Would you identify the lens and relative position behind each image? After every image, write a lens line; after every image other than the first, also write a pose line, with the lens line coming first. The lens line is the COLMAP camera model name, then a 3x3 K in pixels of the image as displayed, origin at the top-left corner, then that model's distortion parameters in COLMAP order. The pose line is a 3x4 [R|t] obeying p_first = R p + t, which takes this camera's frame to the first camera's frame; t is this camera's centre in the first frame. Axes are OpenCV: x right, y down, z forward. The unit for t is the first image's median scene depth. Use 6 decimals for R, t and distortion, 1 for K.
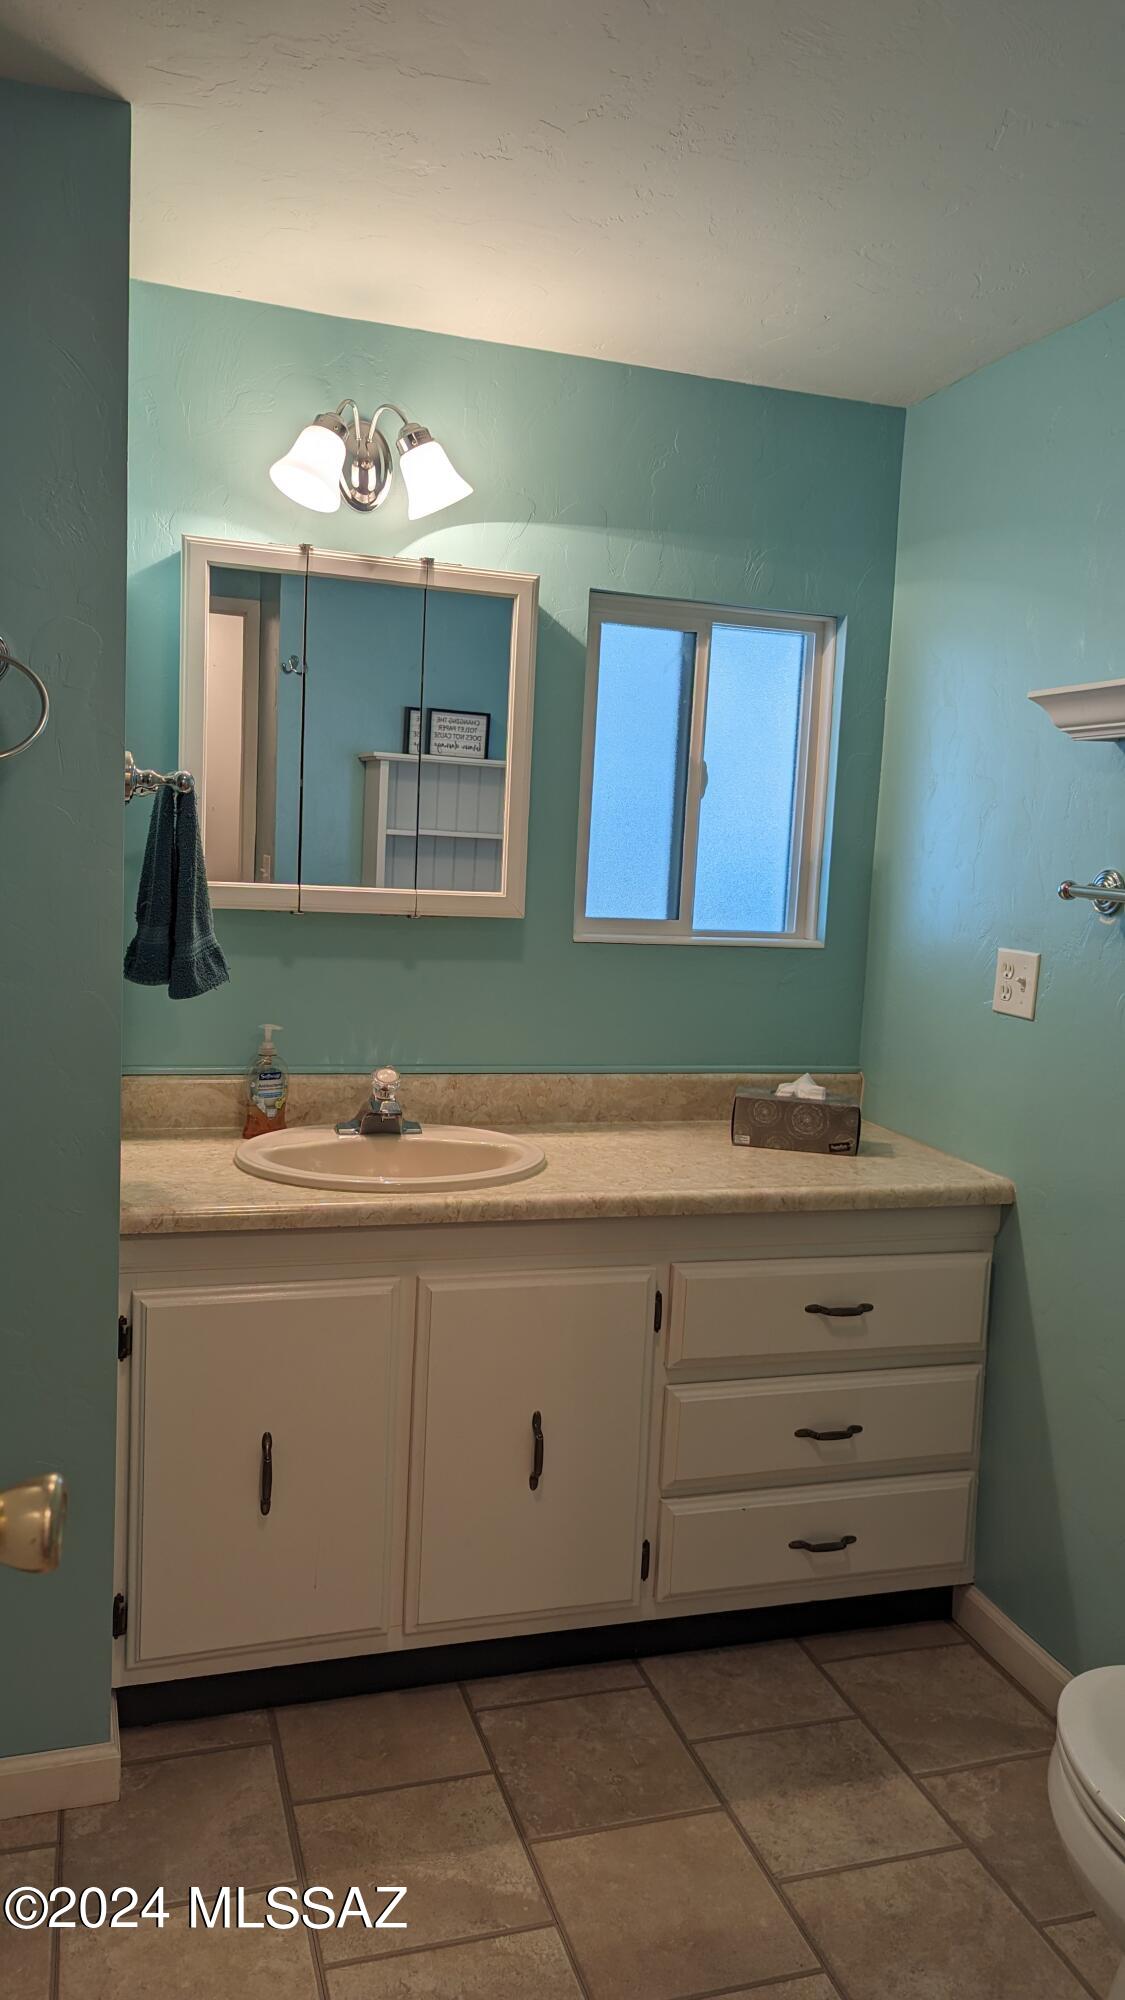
lens RADIAL K [[1429.6, 0, 564.8], [0, 1429.6, 998.3], [0, 0, 1]] dist [0.074998, -0.052456]
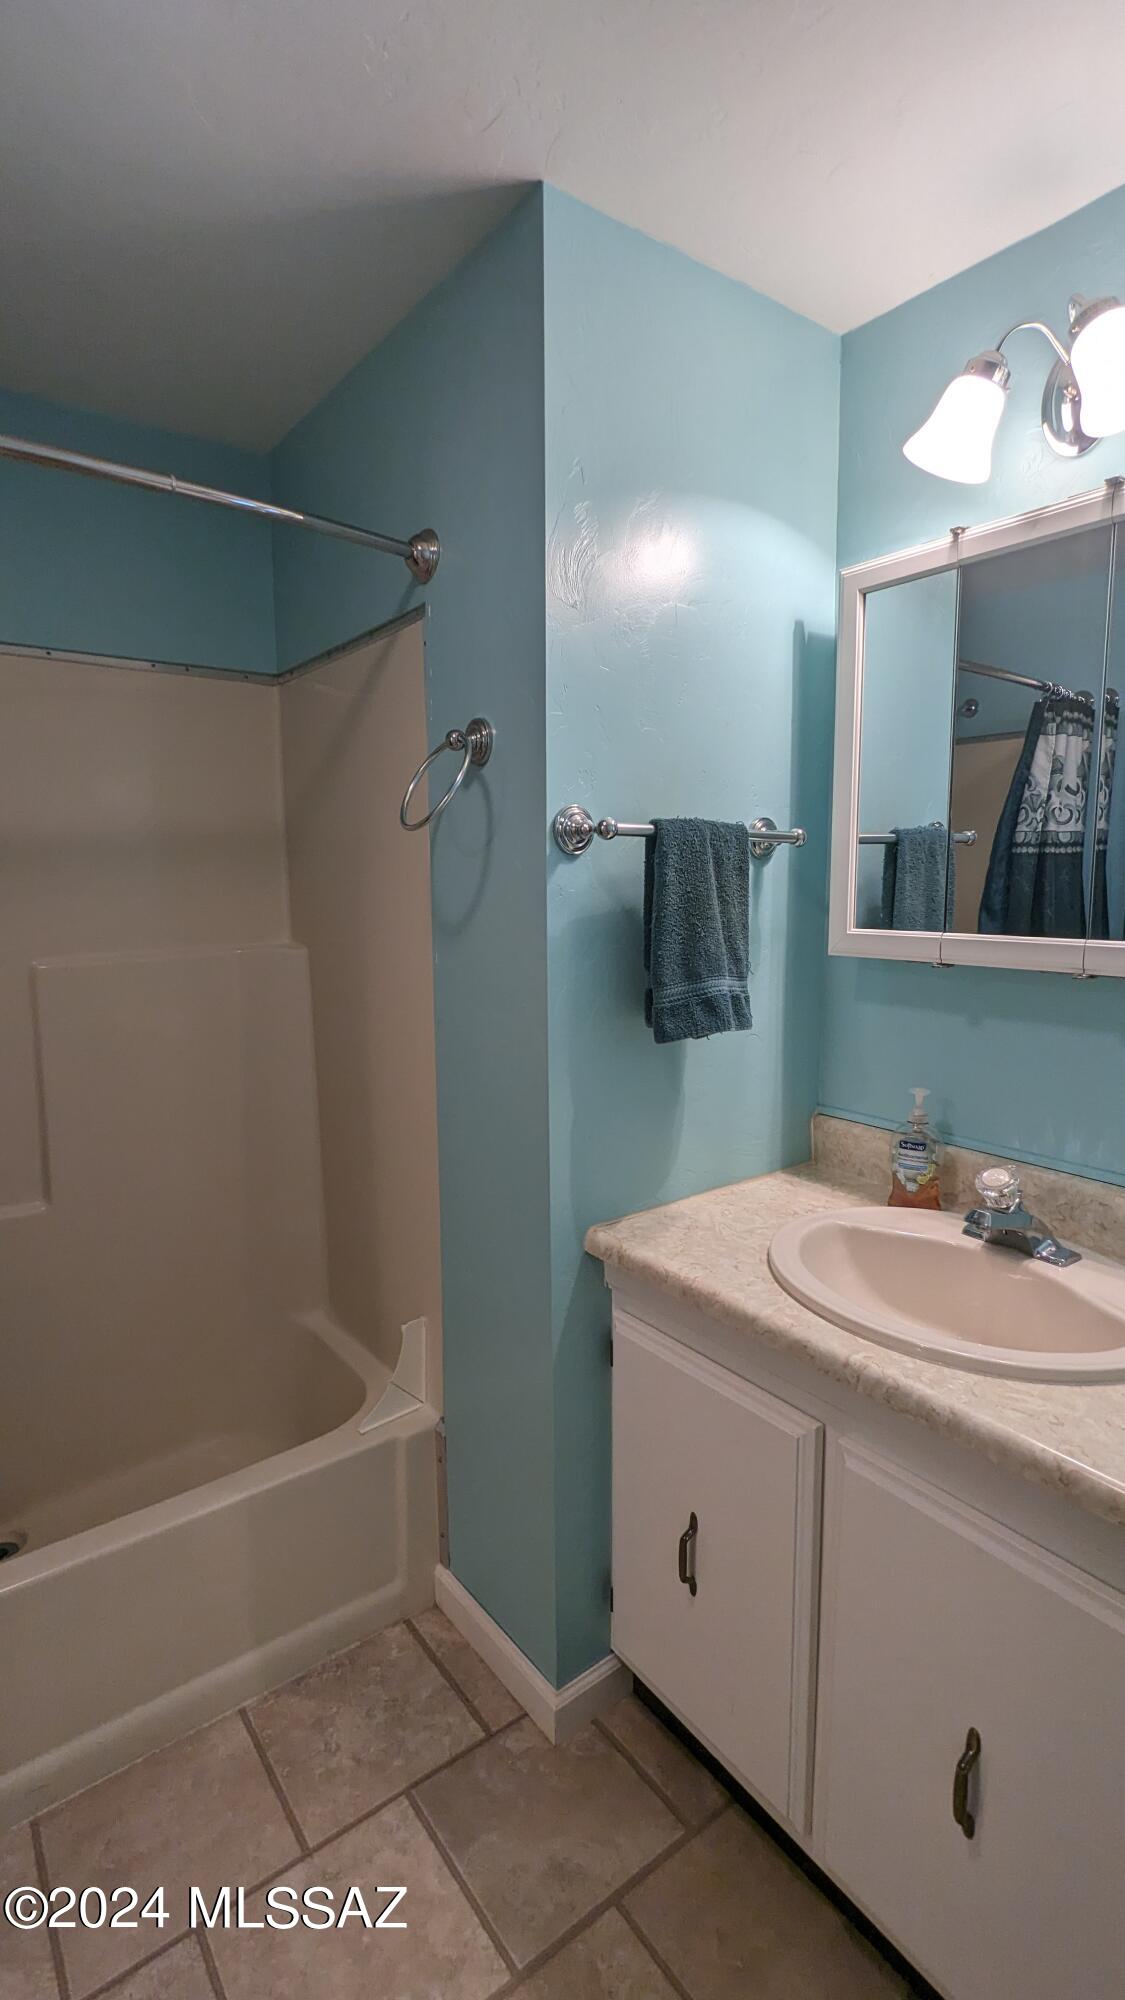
lens RADIAL K [[948.0, 0, 565.7], [0, 948.0, 1004.4], [0, 0, 1]] dist [0.003494, 0.000587]
pose [[0.324237, 0.078111, -0.942746, 0.288313], [-0.085933, 0.994897, 0.052877, -0.048498], [0.942065, 0.063868, 0.329294, 0.618980]]
